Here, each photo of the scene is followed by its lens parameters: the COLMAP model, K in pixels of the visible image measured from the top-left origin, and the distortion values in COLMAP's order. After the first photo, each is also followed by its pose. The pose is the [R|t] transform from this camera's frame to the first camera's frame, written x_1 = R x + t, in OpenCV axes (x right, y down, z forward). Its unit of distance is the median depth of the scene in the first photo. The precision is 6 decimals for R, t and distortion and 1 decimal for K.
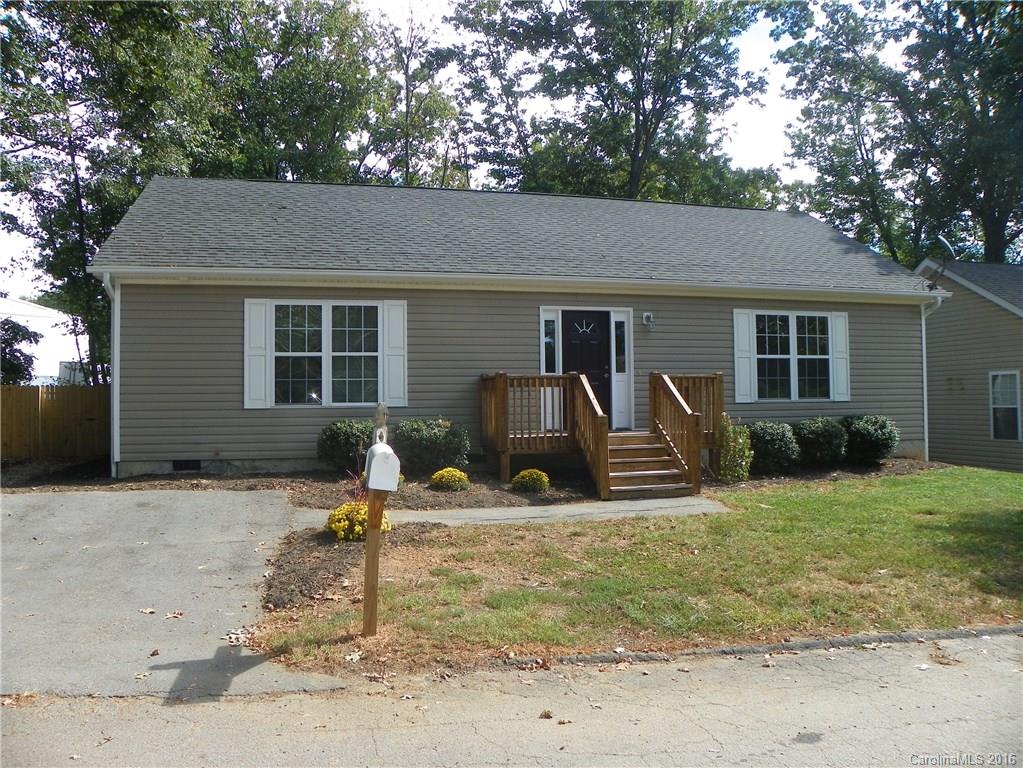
lens RADIAL K [[771.5, 0, 511.5], [0, 771.5, 384.0], [0, 0, 1]] dist [-0.153146, 0.001772]
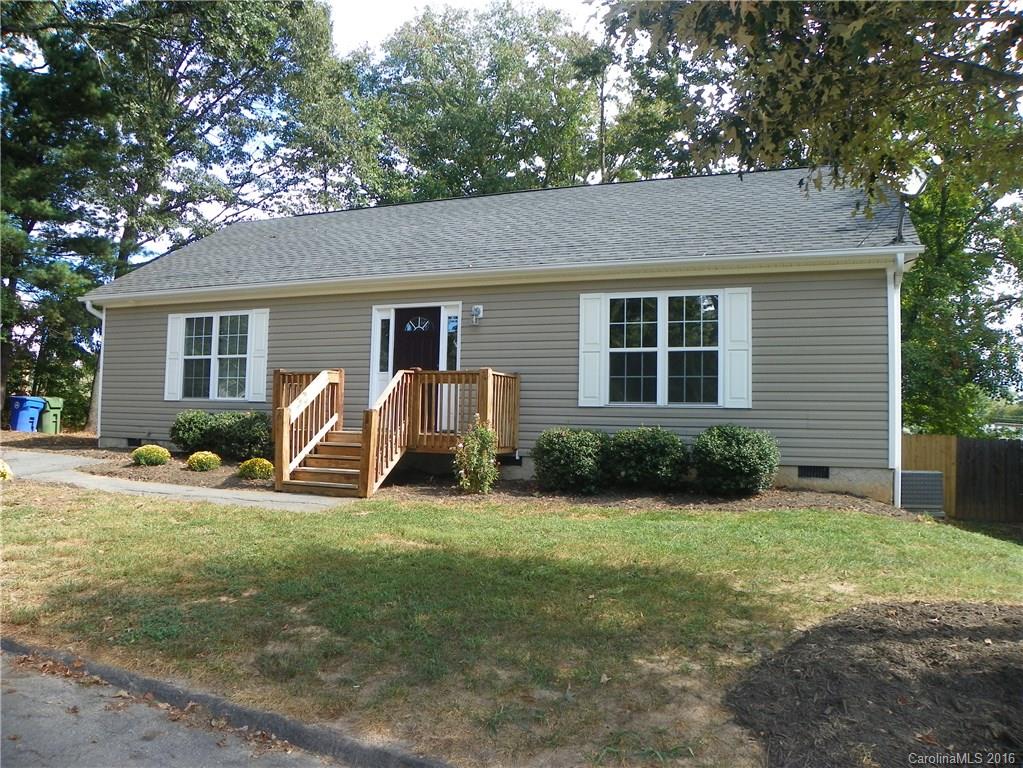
lens RADIAL K [[864.2, 0, 511.5], [0, 864.2, 384.0], [0, 0, 1]] dist [-0.169263, -0.001162]
pose [[0.787709, 0.006555, -0.616012, 0.784810], [-0.004417, 0.999978, 0.004993, -0.003918], [0.616031, -0.001212, 0.787721, 0.195417]]
